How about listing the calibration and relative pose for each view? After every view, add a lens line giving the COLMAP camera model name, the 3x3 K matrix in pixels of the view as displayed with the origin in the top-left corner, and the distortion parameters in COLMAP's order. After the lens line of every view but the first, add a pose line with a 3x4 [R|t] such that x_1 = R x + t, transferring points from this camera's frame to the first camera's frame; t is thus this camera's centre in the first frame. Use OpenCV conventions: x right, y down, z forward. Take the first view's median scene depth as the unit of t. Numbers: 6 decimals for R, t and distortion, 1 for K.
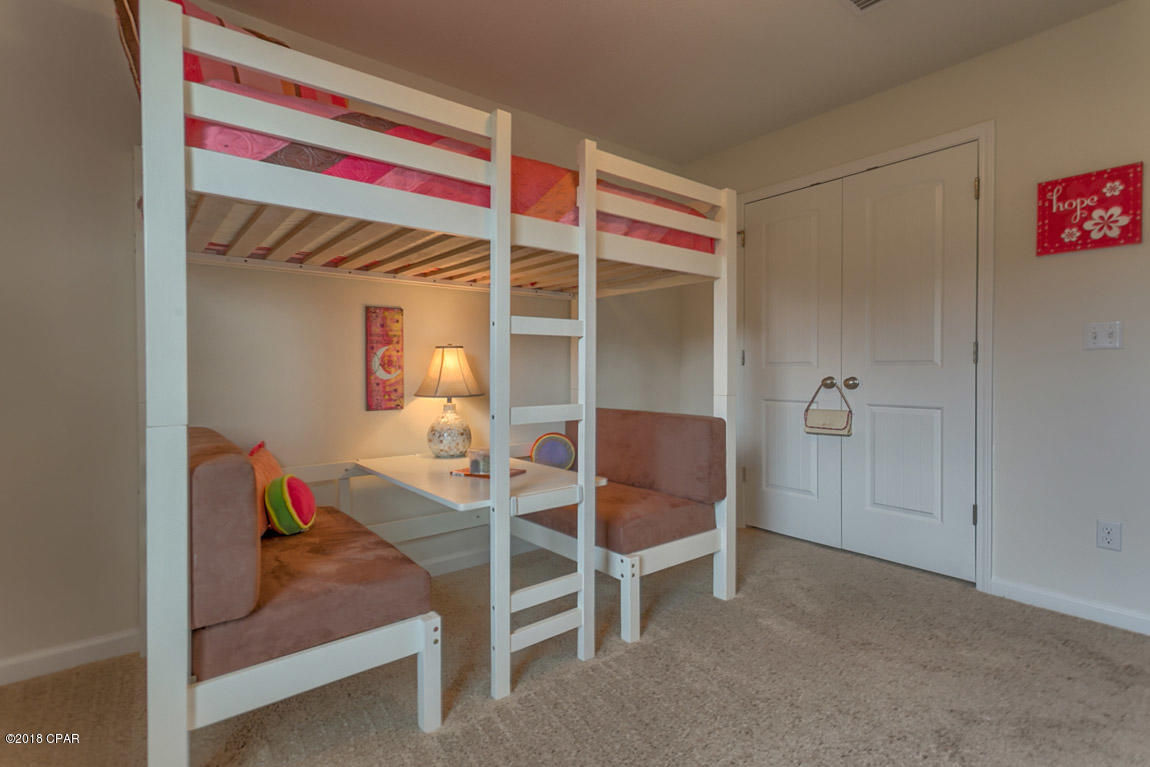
lens RADIAL K [[555.2, 0, 571.9], [0, 555.2, 370.1], [0, 0, 1]] dist [0.001874, 0.000198]
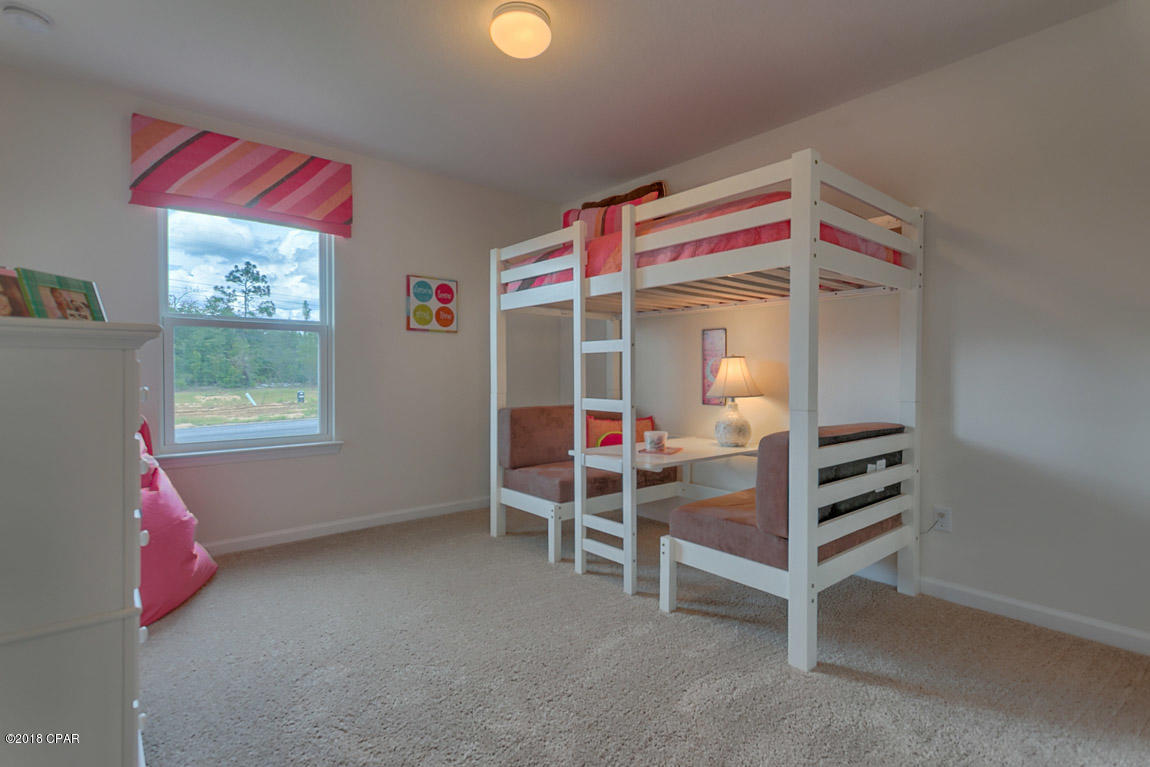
lens RADIAL K [[555.2, 0, 571.9], [0, 555.2, 370.1], [0, 0, 1]] dist [0.001874, 0.000198]
pose [[0.025367, -0.004029, -0.999670, 1.389925], [-0.009093, 0.999950, -0.004261, -0.007140], [0.999637, 0.009198, 0.025330, 0.845250]]
